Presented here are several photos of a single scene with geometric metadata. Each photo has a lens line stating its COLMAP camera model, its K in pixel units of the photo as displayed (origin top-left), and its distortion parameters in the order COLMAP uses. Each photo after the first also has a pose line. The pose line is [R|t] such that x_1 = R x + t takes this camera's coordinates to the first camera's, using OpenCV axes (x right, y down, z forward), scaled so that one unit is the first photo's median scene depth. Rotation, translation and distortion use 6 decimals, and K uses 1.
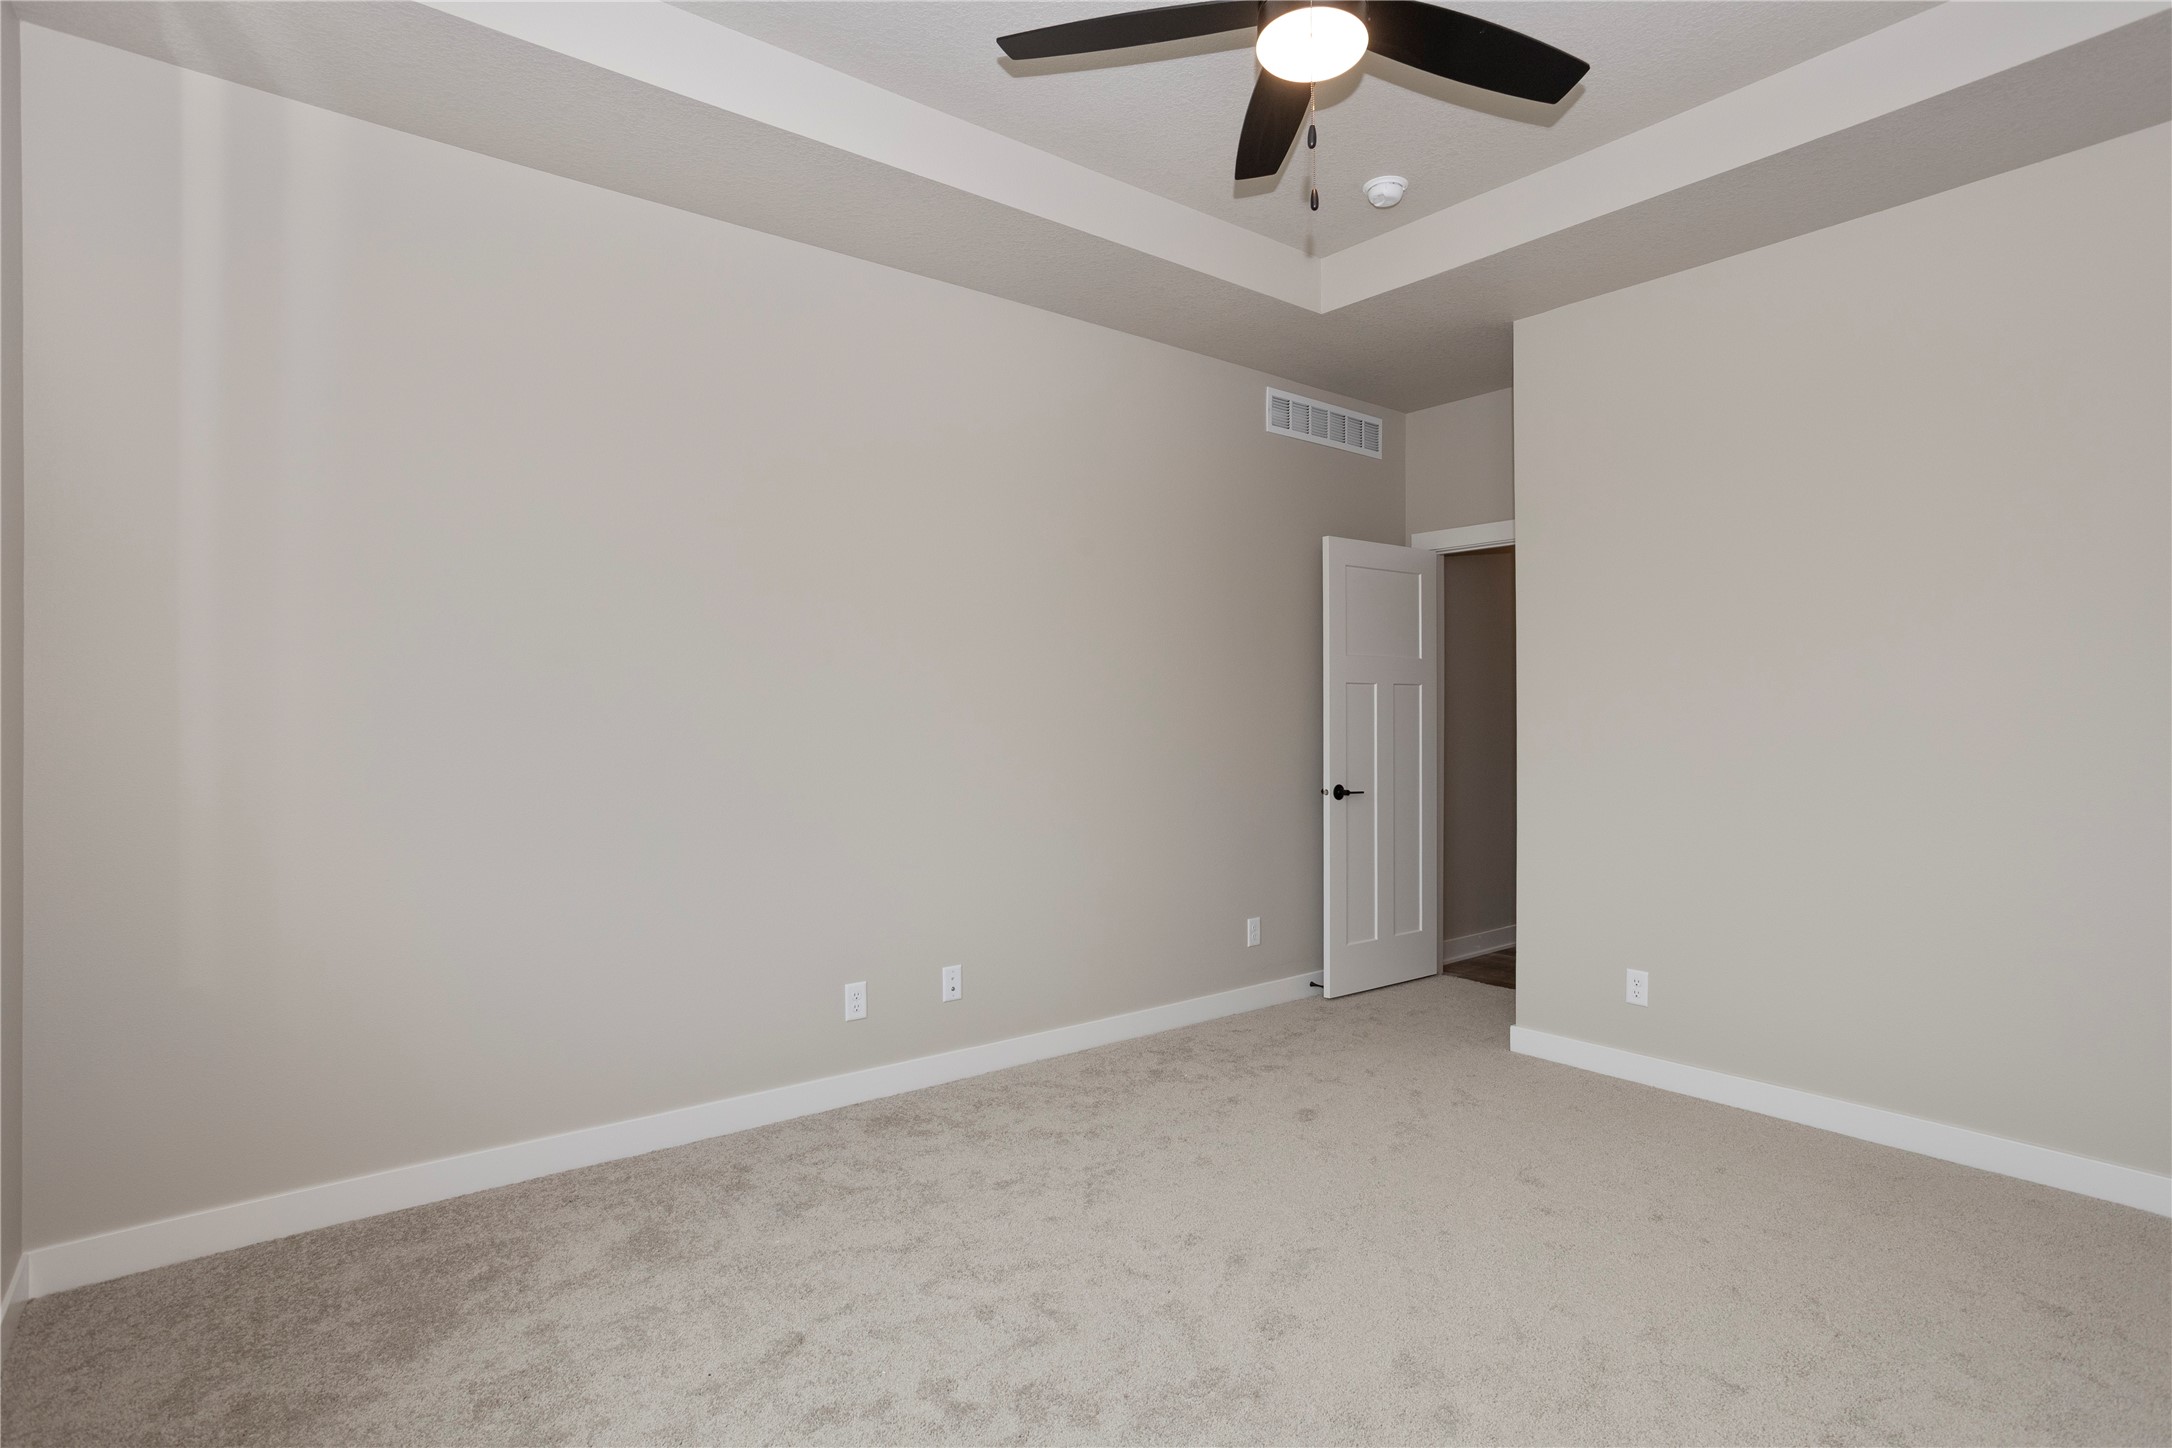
lens RADIAL K [[1077.7, 0, 1086.0], [0, 1077.7, 724.0], [0, 0, 1]] dist [-0.055670, 0.029776]
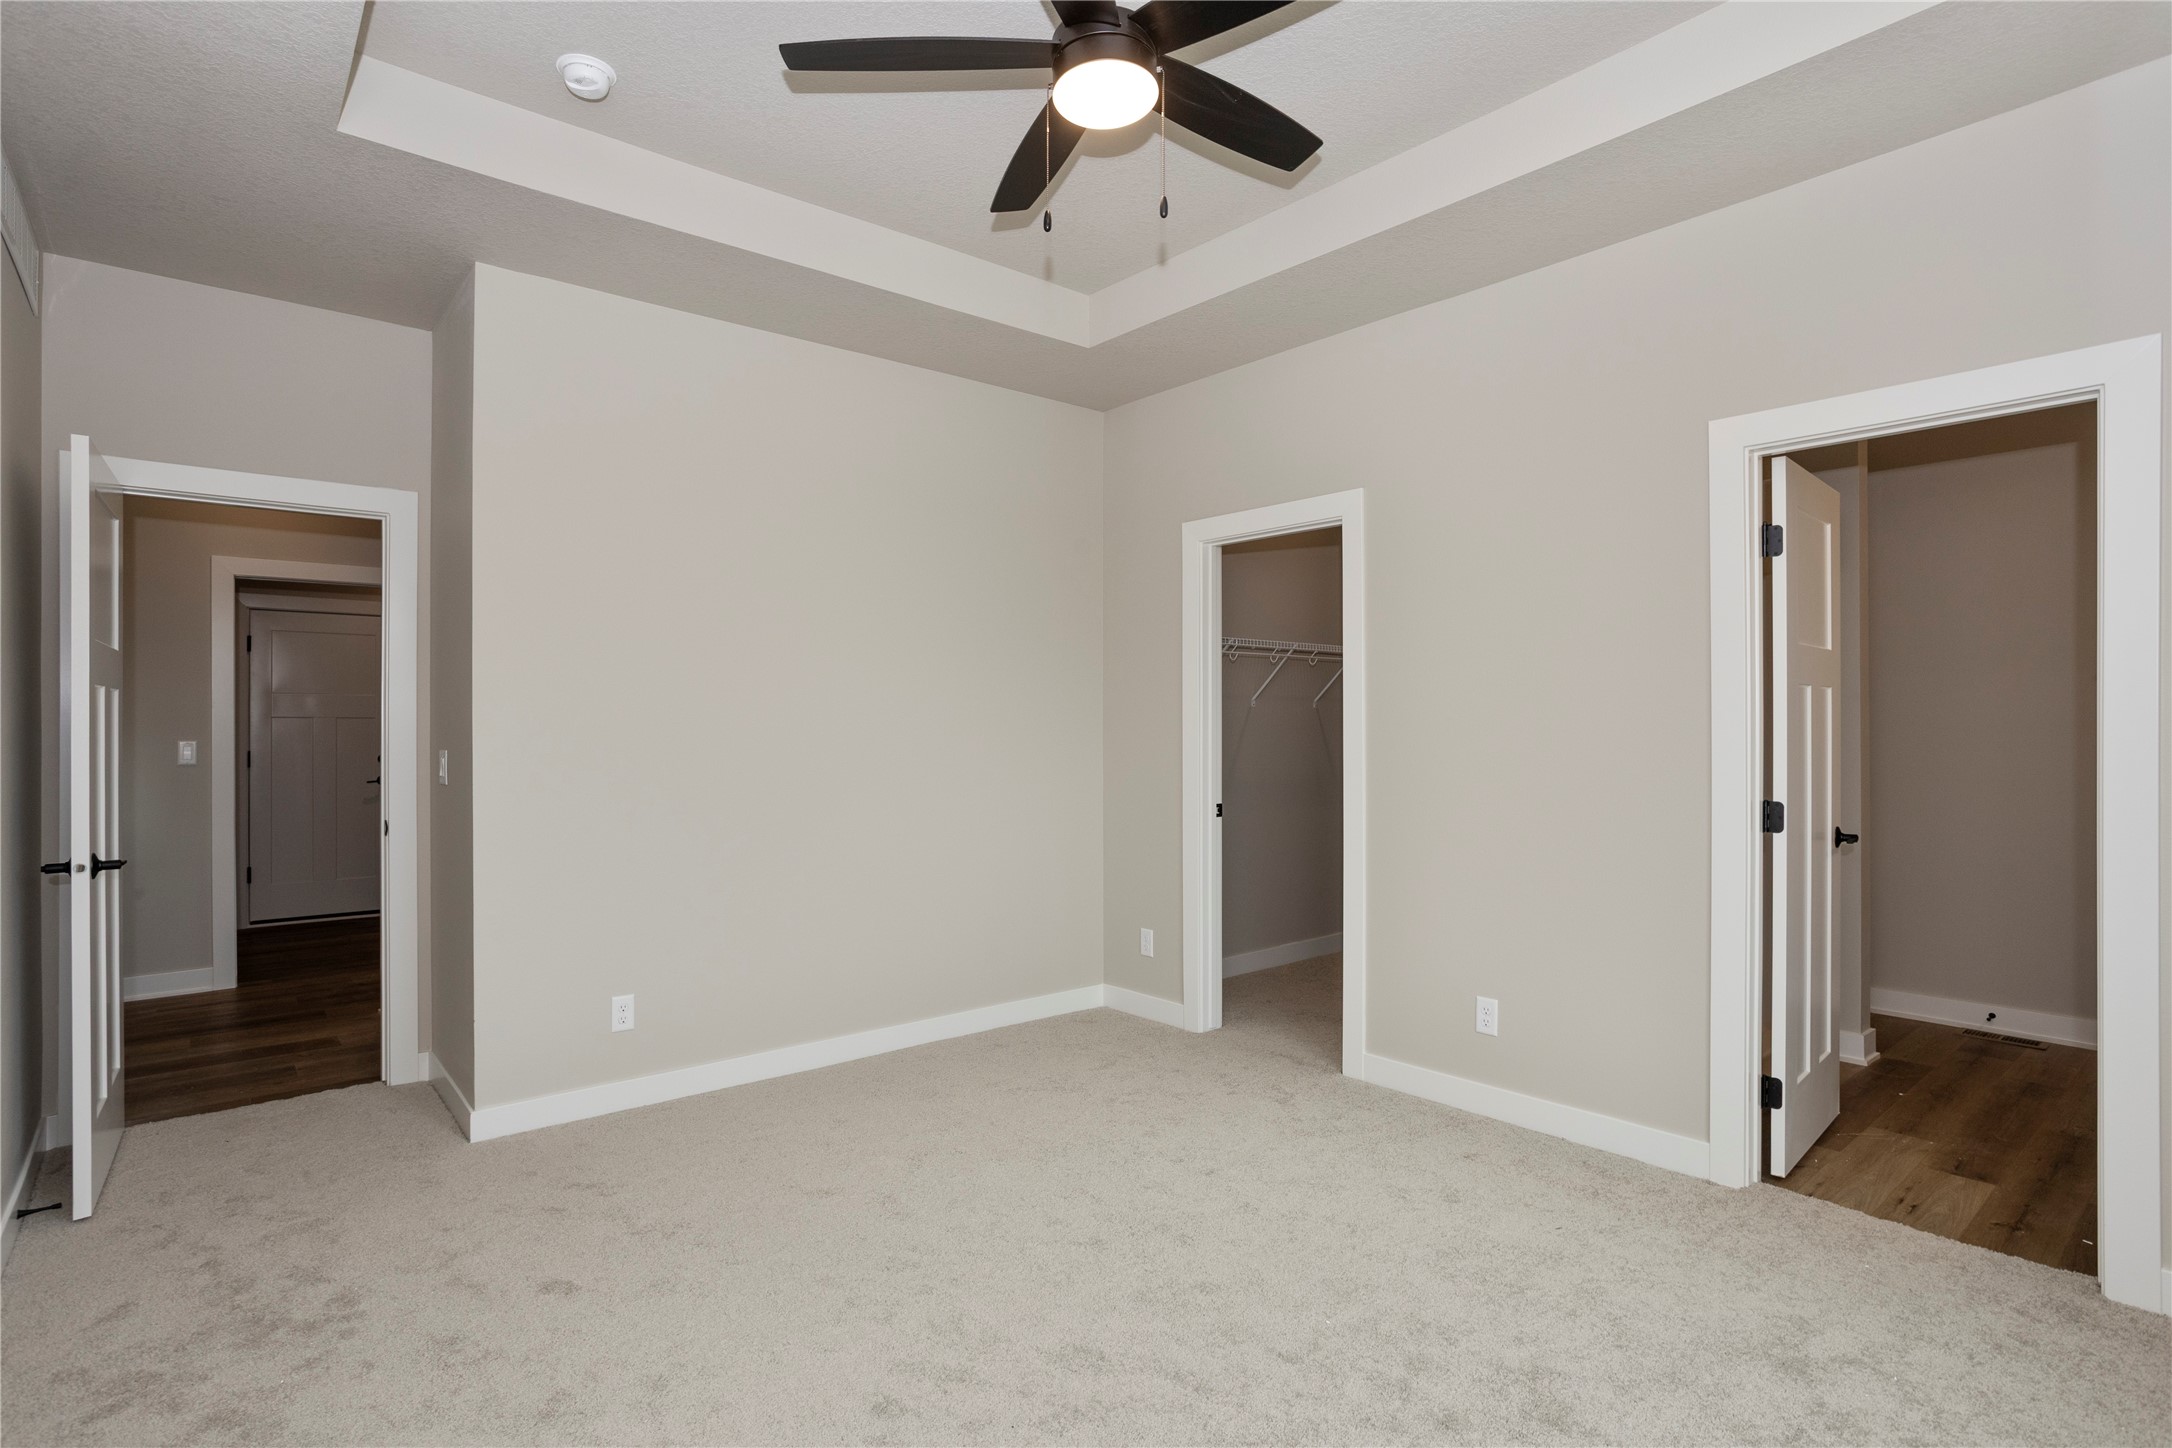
lens RADIAL K [[1077.7, 0, 1086.0], [0, 1077.7, 724.0], [0, 0, 1]] dist [-0.055670, 0.029776]
pose [[-0.027971, 0.005093, 0.999596, -0.459621], [0.009965, 0.999939, -0.004816, -0.008286], [-0.999559, 0.009826, -0.028020, 0.582695]]
